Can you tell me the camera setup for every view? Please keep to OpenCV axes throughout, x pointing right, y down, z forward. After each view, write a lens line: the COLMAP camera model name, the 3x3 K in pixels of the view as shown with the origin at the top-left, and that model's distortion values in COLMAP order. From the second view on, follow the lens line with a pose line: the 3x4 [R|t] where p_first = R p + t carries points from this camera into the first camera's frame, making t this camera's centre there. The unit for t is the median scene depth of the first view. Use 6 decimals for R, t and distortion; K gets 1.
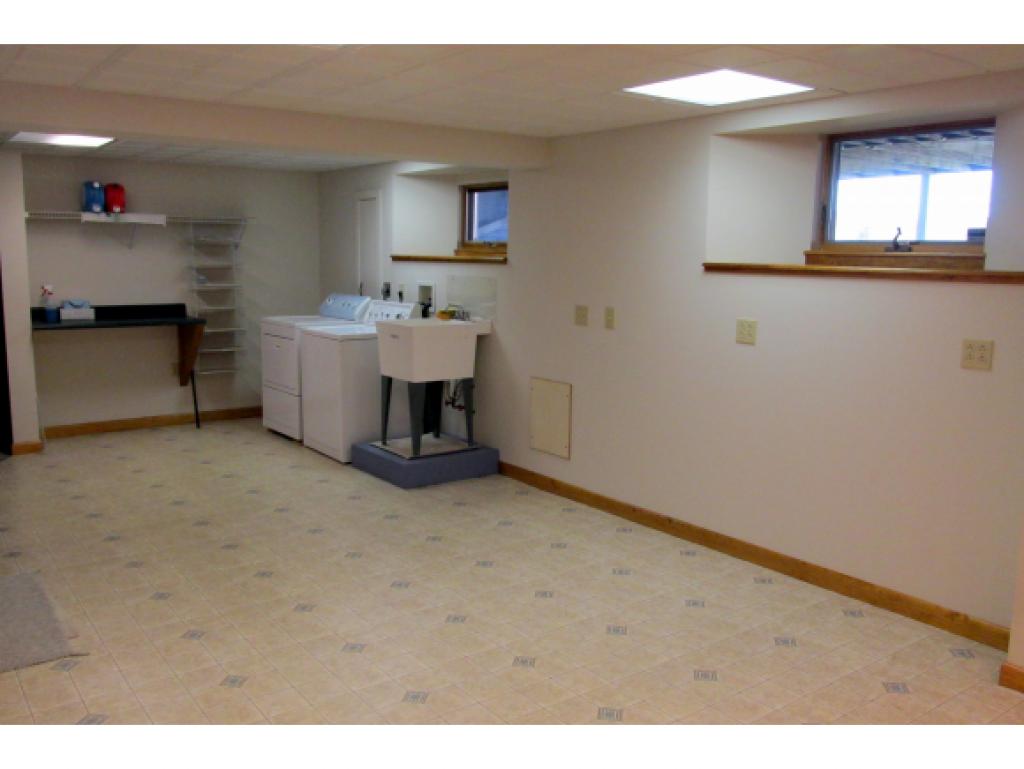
lens RADIAL K [[862.8, 0, 513.2], [0, 862.8, 384.2], [0, 0, 1]] dist [-0.013615, -0.005452]
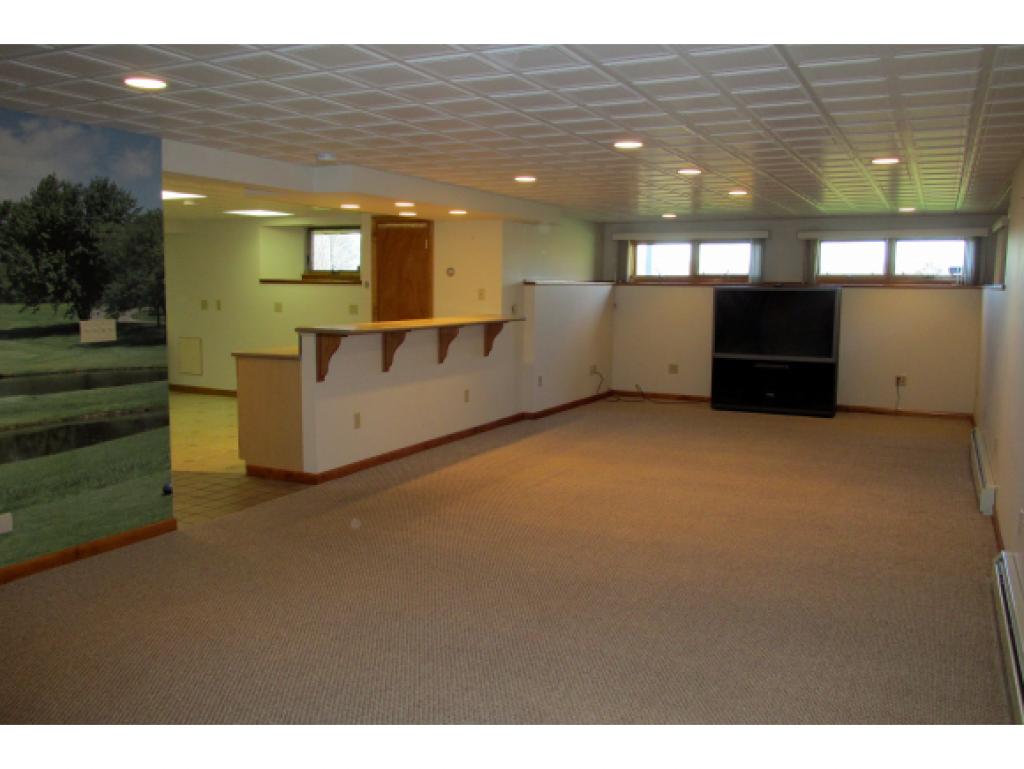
lens RADIAL K [[862.8, 0, 511.7], [0, 862.8, 381.1], [0, 0, 1]] dist [-0.013615, -0.005452]
pose [[0.894214, -0.054805, 0.444272, -0.234637], [0.066611, 0.997718, -0.010995, 0.217596], [-0.442656, 0.039426, 0.895824, -1.459215]]
